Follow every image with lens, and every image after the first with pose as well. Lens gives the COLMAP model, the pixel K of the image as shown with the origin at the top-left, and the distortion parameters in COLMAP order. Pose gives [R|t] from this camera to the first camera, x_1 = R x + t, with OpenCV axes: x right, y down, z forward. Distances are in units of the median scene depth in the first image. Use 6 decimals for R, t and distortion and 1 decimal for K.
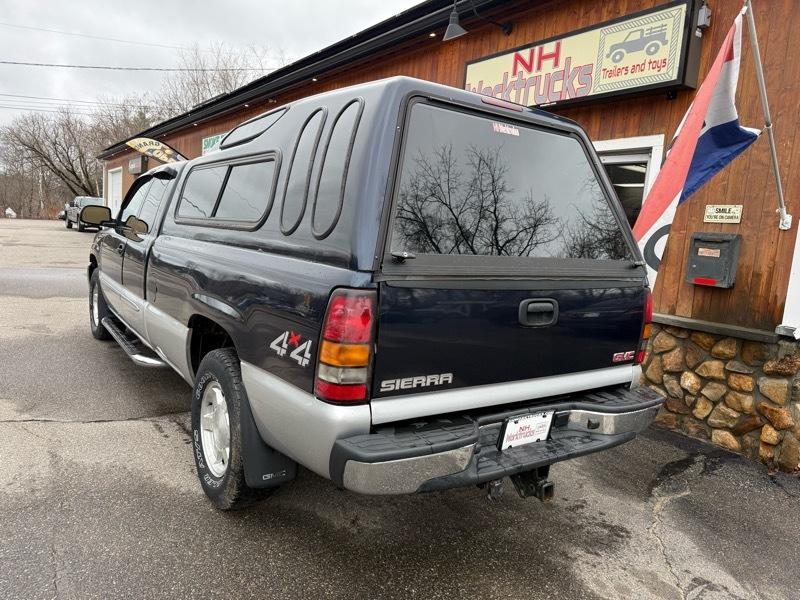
lens RADIAL K [[567.0, 0, 396.9], [0, 567.0, 298.5], [0, 0, 1]] dist [0.036018, -0.041001]
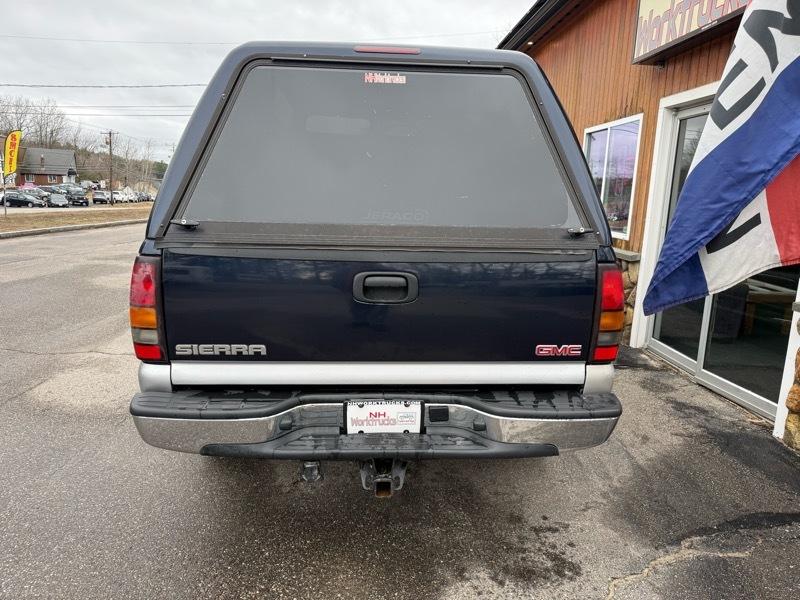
lens RADIAL K [[567.0, 0, 405.7], [0, 567.0, 302.6], [0, 0, 1]] dist [0.036018, -0.041001]
pose [[0.851780, 0.052959, -0.521216, 0.545365], [-0.027816, 0.998046, 0.055950, -0.001331], [0.523160, -0.033159, 0.851589, 0.199733]]
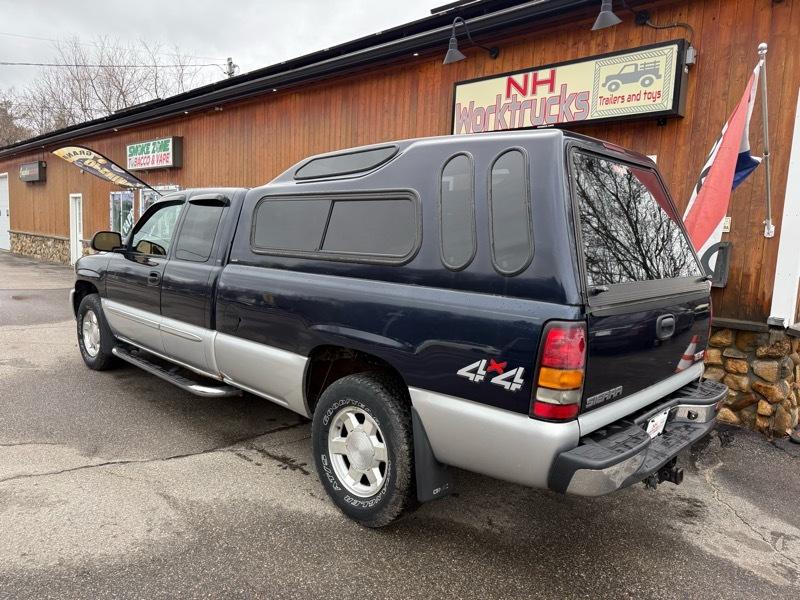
lens RADIAL K [[567.0, 0, 402.9], [0, 567.0, 298.4], [0, 0, 1]] dist [0.036018, -0.041001]
pose [[0.980625, -0.055940, 0.187740, -0.372232], [0.054928, 0.998434, 0.010594, -0.056278], [-0.188038, -0.000076, 0.982162, -0.046905]]
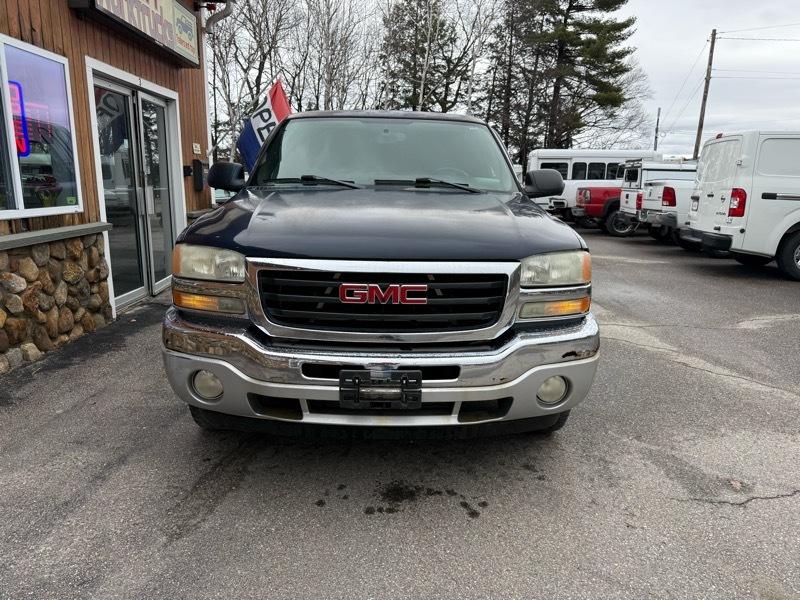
lens RADIAL K [[567.0, 0, 395.4], [0, 567.0, 298.7], [0, 0, 1]] dist [0.036018, -0.041001]
pose [[-0.827395, -0.198708, 0.525294, -1.279457], [-0.010190, 0.940474, 0.339713, -0.413282], [-0.561529, 0.275724, -0.780168, 2.814341]]
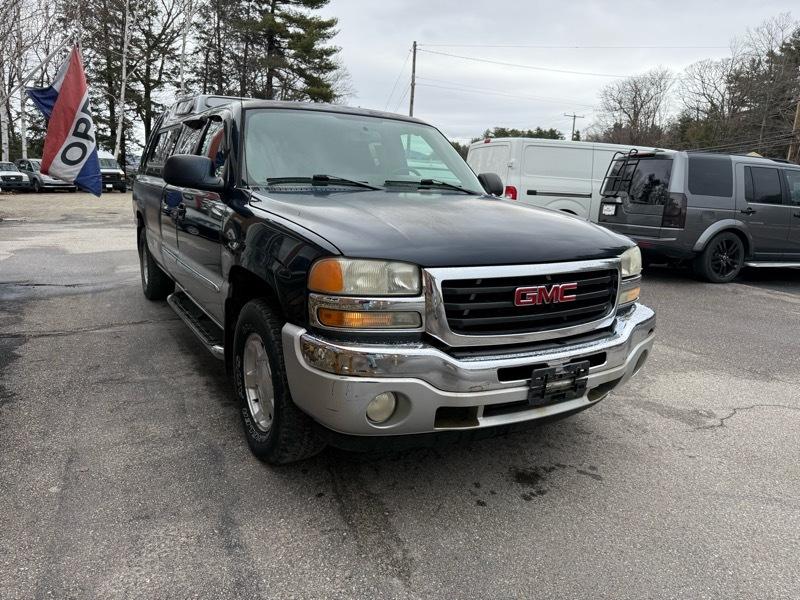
lens RADIAL K [[567.0, 0, 401.9], [0, 567.0, 305.0], [0, 0, 1]] dist [0.036018, -0.041001]
pose [[-0.991100, -0.123252, 0.050294, -0.760230], [-0.099203, 0.935780, 0.338342, -0.404004], [-0.088765, 0.330341, -0.939678, 3.000428]]
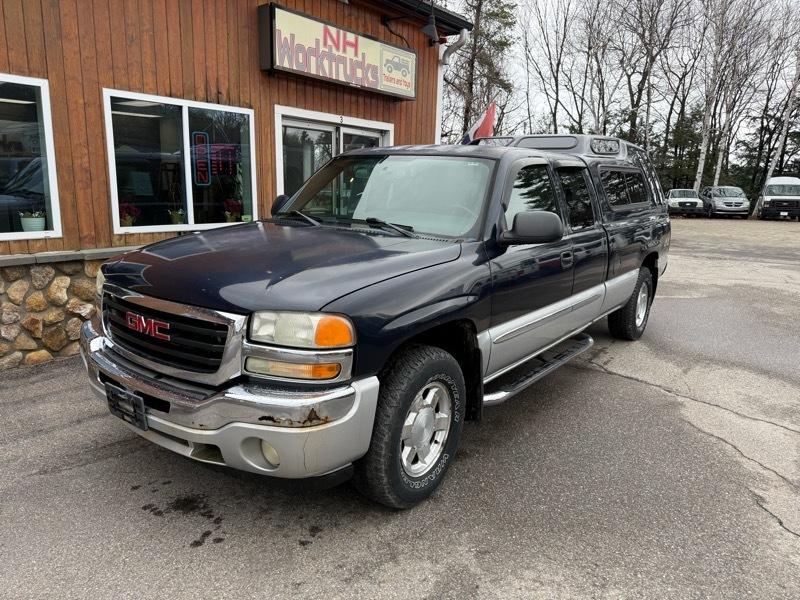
lens RADIAL K [[567.0, 0, 399.4], [0, 567.0, 298.3], [0, 0, 1]] dist [0.036018, -0.041001]
pose [[-0.315038, -0.275900, 0.908092, -1.732776], [0.064069, 0.948448, 0.310388, -0.447571], [-0.946914, 0.155964, -0.281120, 2.172736]]
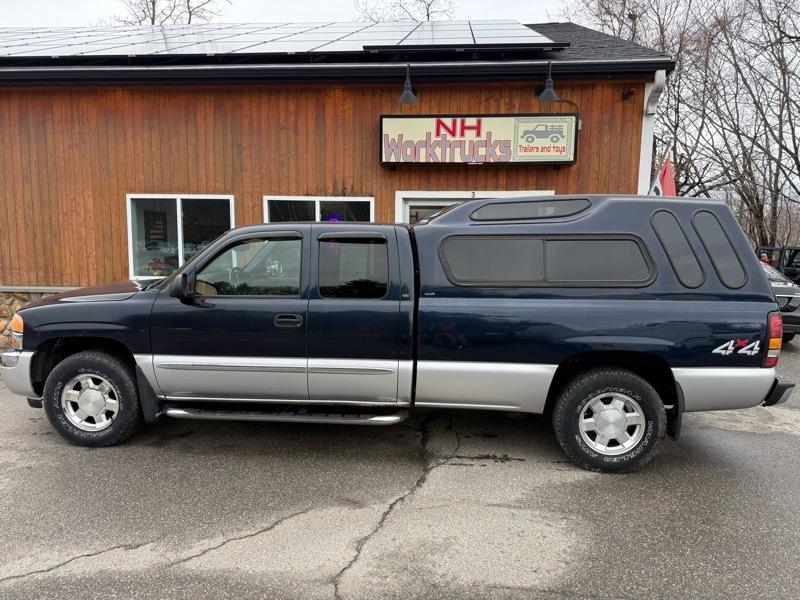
lens RADIAL K [[567.0, 0, 397.0], [0, 567.0, 306.3], [0, 0, 1]] dist [0.036018, -0.041001]
pose [[0.641679, -0.162063, 0.749655, -1.541907], [0.130879, 0.986222, 0.101177, -0.260854], [-0.755724, 0.033191, 0.654049, 0.403272]]
